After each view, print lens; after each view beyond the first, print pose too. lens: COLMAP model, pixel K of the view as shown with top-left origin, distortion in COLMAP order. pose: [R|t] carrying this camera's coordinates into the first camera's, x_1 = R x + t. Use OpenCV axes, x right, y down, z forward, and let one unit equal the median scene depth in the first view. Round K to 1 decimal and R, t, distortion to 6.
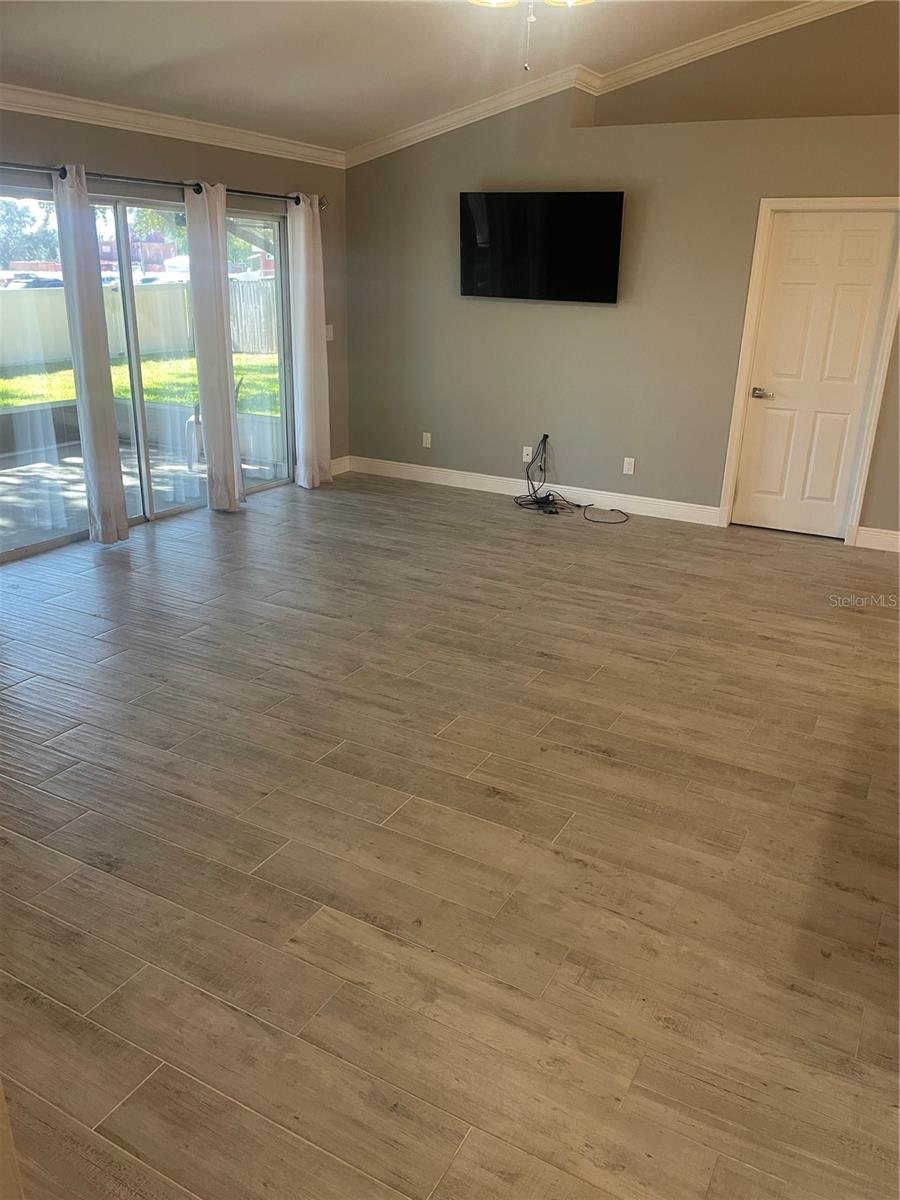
lens RADIAL K [[892.1, 0, 451.6], [0, 892.1, 608.9], [0, 0, 1]] dist [0.083808, -0.108990]
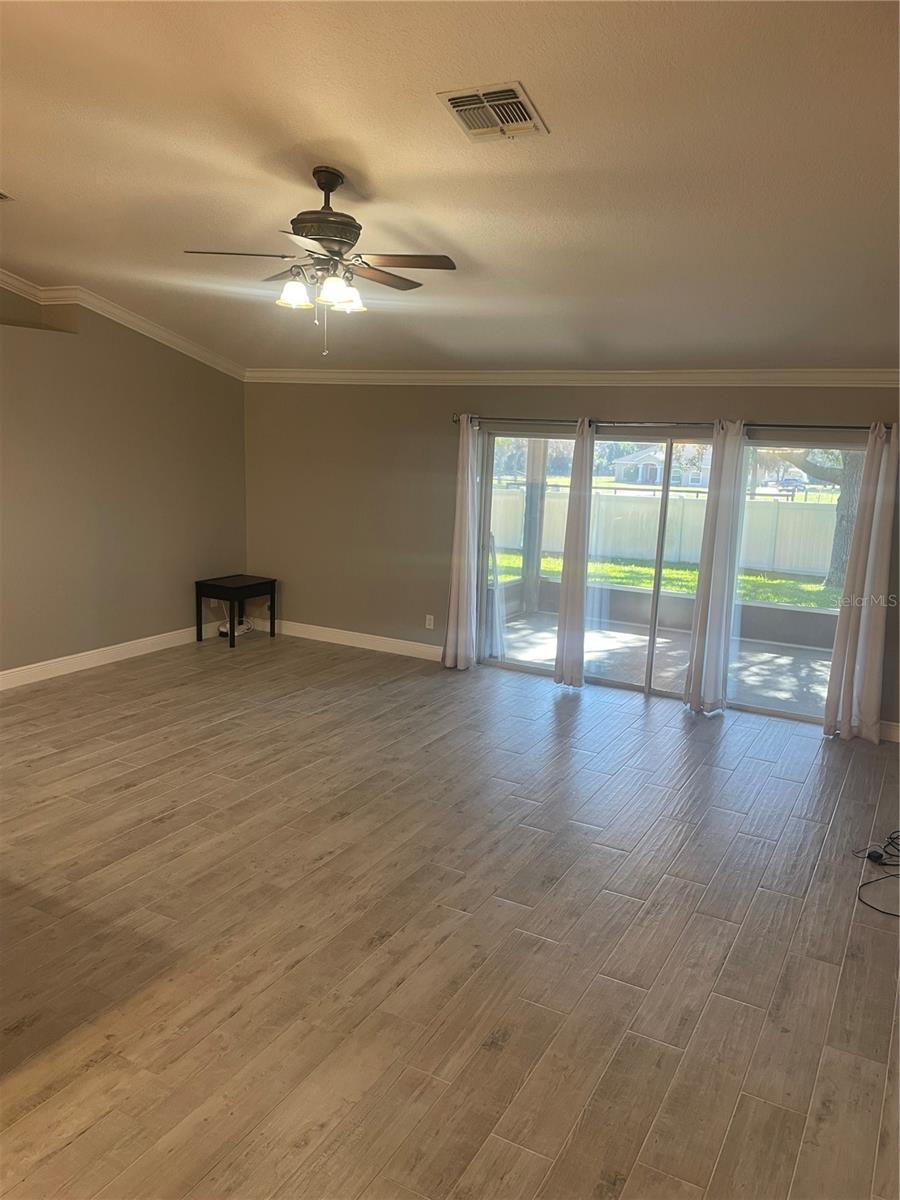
lens RADIAL K [[917.5, 0, 446.1], [0, 917.5, 605.3], [0, 0, 1]] dist [0.099509, -0.116824]
pose [[-0.003248, 0.164782, -0.986325, 1.319876], [-0.385321, 0.909961, 0.153293, -0.455180], [0.922777, 0.380549, 0.060538, 1.046352]]
